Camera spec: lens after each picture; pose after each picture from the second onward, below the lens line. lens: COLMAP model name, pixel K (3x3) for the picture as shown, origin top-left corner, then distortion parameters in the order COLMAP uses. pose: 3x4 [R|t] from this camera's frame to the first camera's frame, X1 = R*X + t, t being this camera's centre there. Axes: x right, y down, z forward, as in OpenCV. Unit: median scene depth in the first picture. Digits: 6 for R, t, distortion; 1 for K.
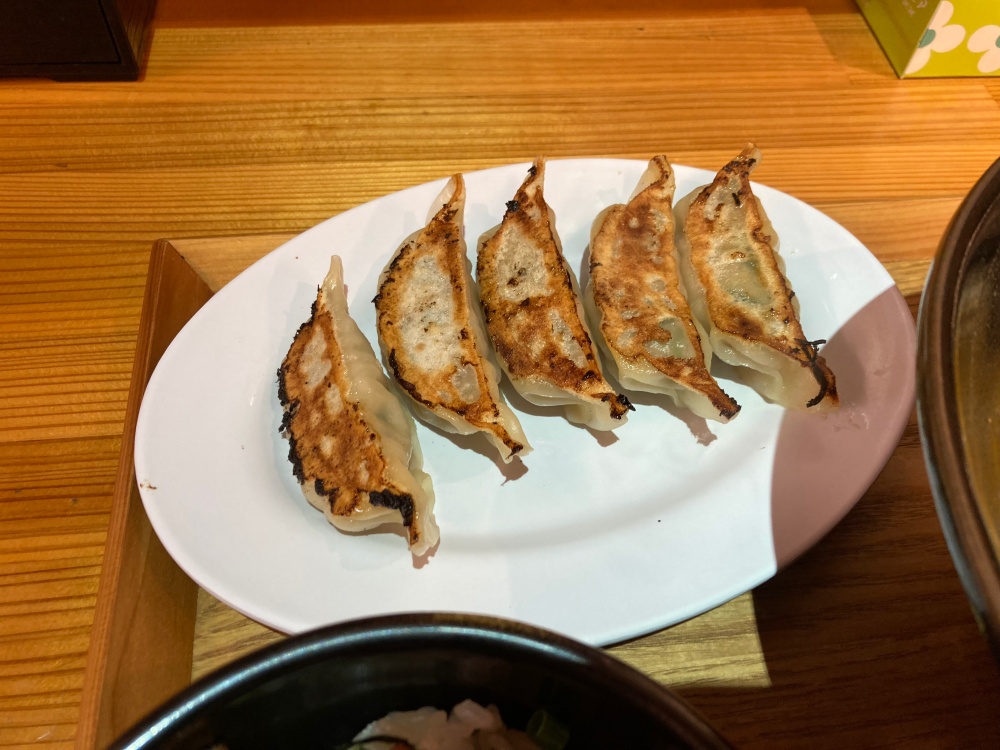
lens RADIAL K [[811.5, 0, 491.5], [0, 811.5, 366.5], [0, 0, 1]] dist [0.008521, -0.028211]
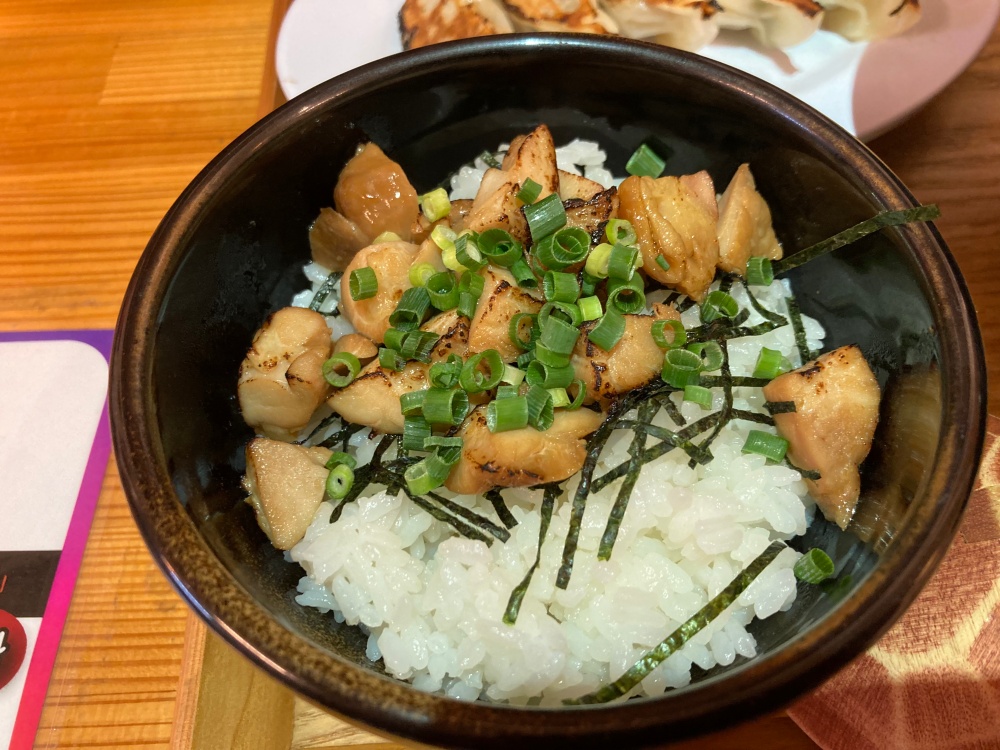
lens RADIAL K [[811.5, 0, 484.5], [0, 811.5, 379.1], [0, 0, 1]] dist [0.008521, -0.028211]
pose [[0.994807, 0.010467, -0.101238, -0.023128], [-0.005821, 0.998921, 0.046082, 0.428516], [0.101611, -0.045254, 0.993794, -0.112544]]
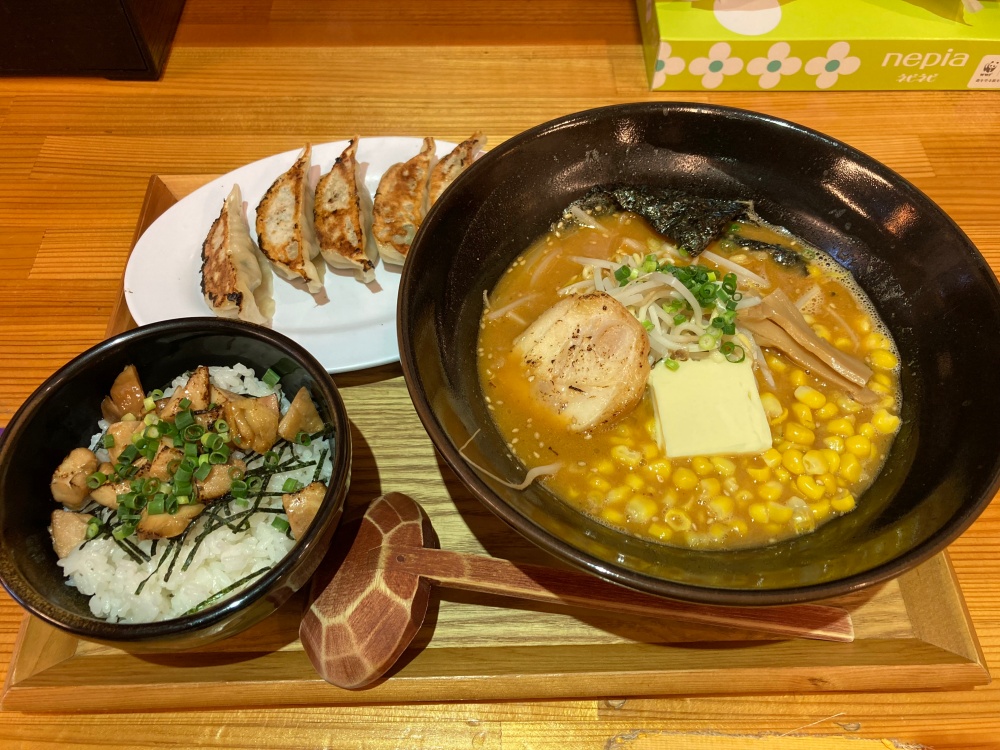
lens RADIAL K [[811.5, 0, 504.0], [0, 811.5, 379.2], [0, 0, 1]] dist [0.008521, -0.028211]
pose [[0.995115, 0.055414, -0.081699, 0.568276], [-0.052873, 0.998058, 0.032945, 0.207760], [0.083366, -0.028464, 0.996112, -0.782564]]
